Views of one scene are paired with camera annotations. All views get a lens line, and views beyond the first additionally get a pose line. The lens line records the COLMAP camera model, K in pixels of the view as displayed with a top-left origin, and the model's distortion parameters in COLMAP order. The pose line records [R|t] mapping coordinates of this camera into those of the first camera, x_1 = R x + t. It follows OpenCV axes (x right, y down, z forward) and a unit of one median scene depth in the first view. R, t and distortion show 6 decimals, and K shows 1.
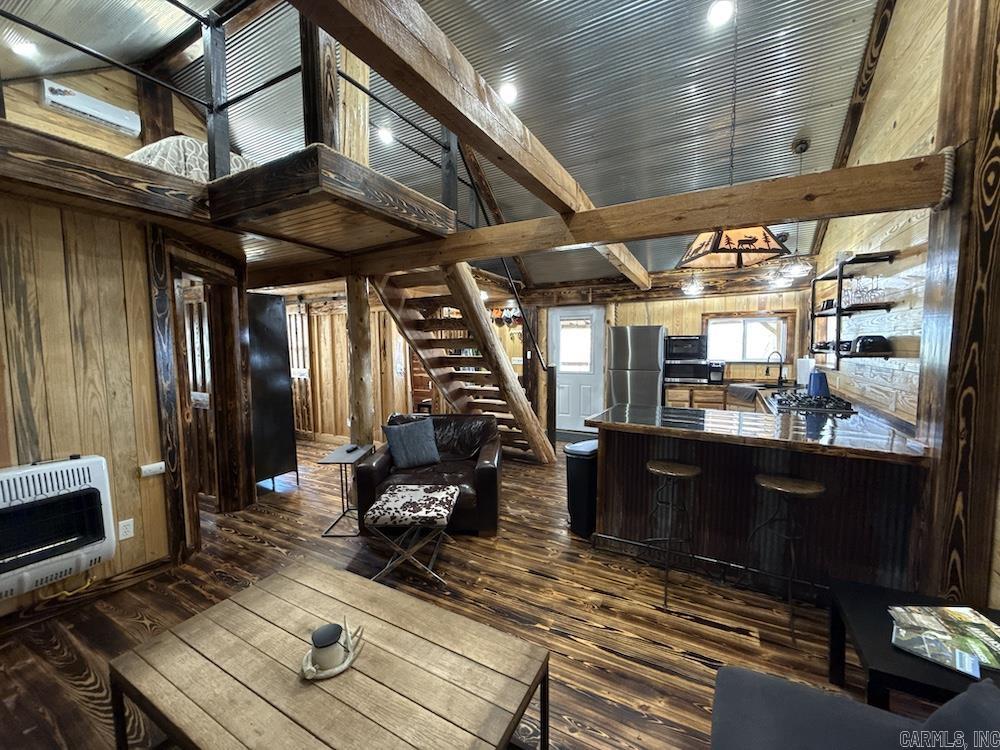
lens RADIAL K [[399.3, 0, 497.7], [0, 399.3, 376.5], [0, 0, 1]] dist [-0.000673, 0.000634]
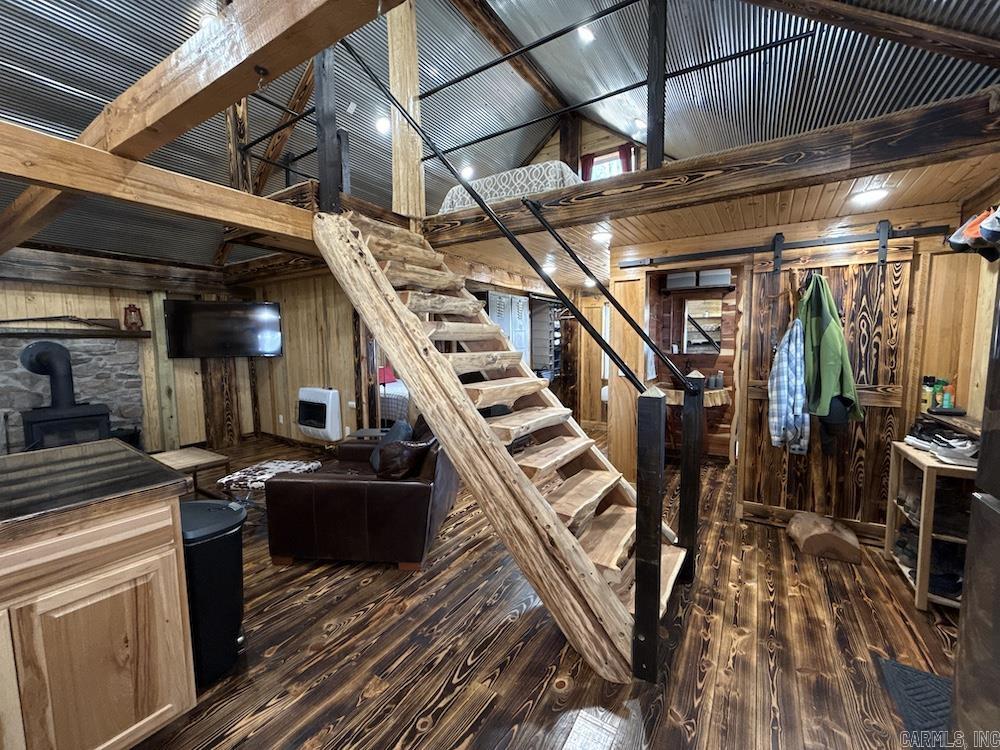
lens RADIAL K [[399.3, 0, 498.1], [0, 399.3, 374.7], [0, 0, 1]] dist [-0.000673, 0.000634]
pose [[-0.071670, 0.089293, -0.993423, 0.901518], [-0.070086, 0.993072, 0.094317, -0.125733], [0.994963, 0.076385, -0.064916, 1.775340]]
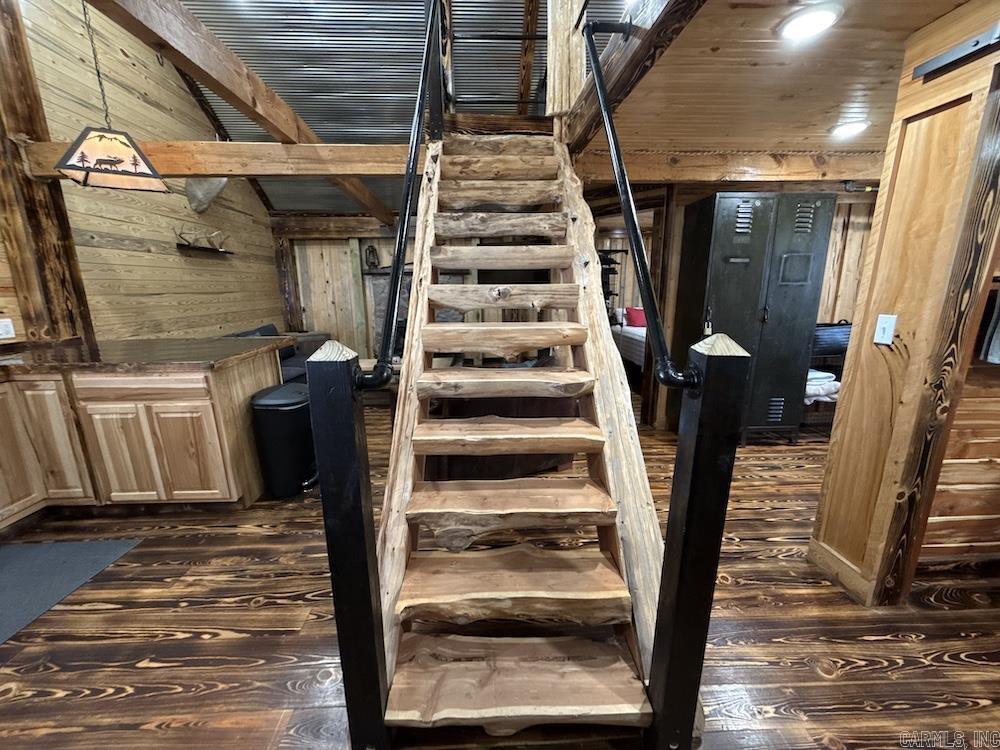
lens RADIAL K [[399.3, 0, 499.0], [0, 399.3, 375.3], [0, 0, 1]] dist [-0.000673, 0.000634]
pose [[-0.855462, 0.129210, -0.501487, 0.319679], [-0.027042, 0.955907, 0.292423, -0.140958], [0.517159, 0.263717, -0.814248, 2.335486]]
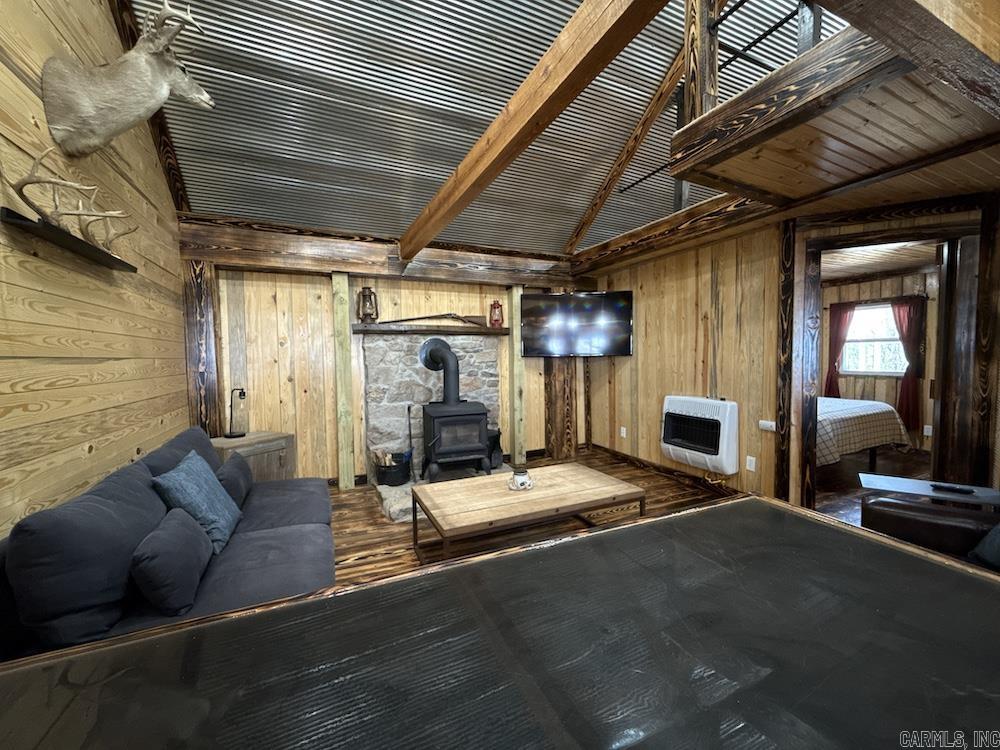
lens RADIAL K [[399.3, 0, 499.5], [0, 399.3, 375.7], [0, 0, 1]] dist [-0.000673, 0.000634]
pose [[-0.595322, 0.054491, -0.801638, 0.604731], [-0.047317, 0.993589, 0.102677, -0.007083], [0.802093, 0.099057, -0.588926, 1.047363]]
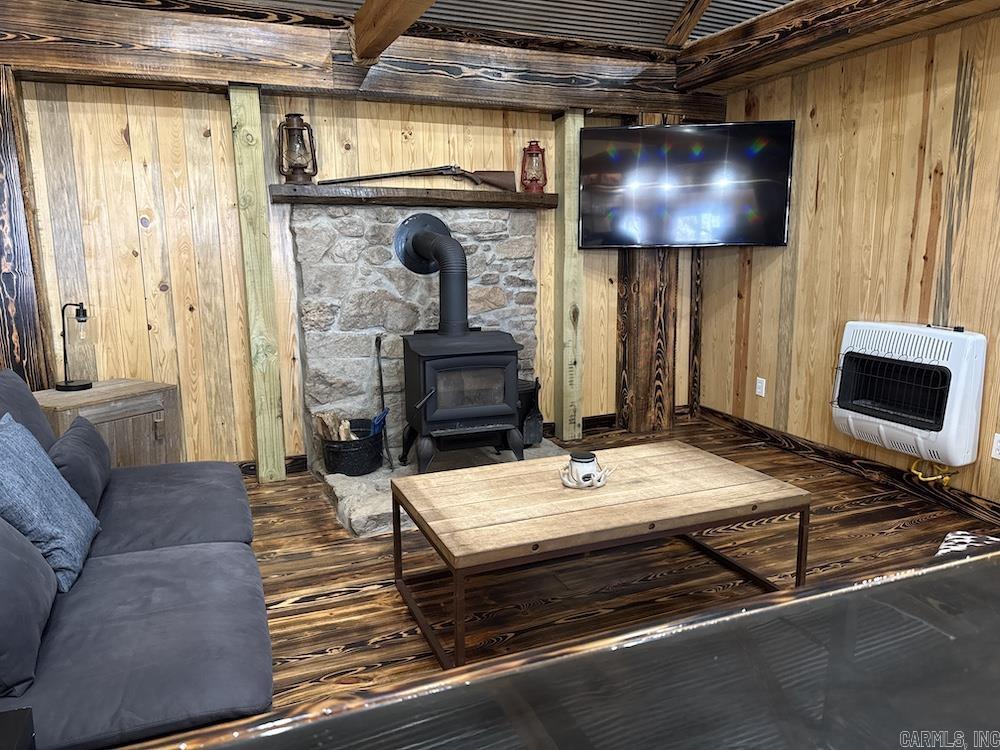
lens RADIAL K [[703.0, 0, 500.7], [0, 703.0, 377.7], [0, 0, 1]] dist [0.054468, -0.065085]
pose [[-0.622028, 0.155358, -0.767427, 0.599031], [-0.049331, 0.970395, 0.236432, -0.003489], [0.781439, 0.184926, -0.595949, 1.001383]]
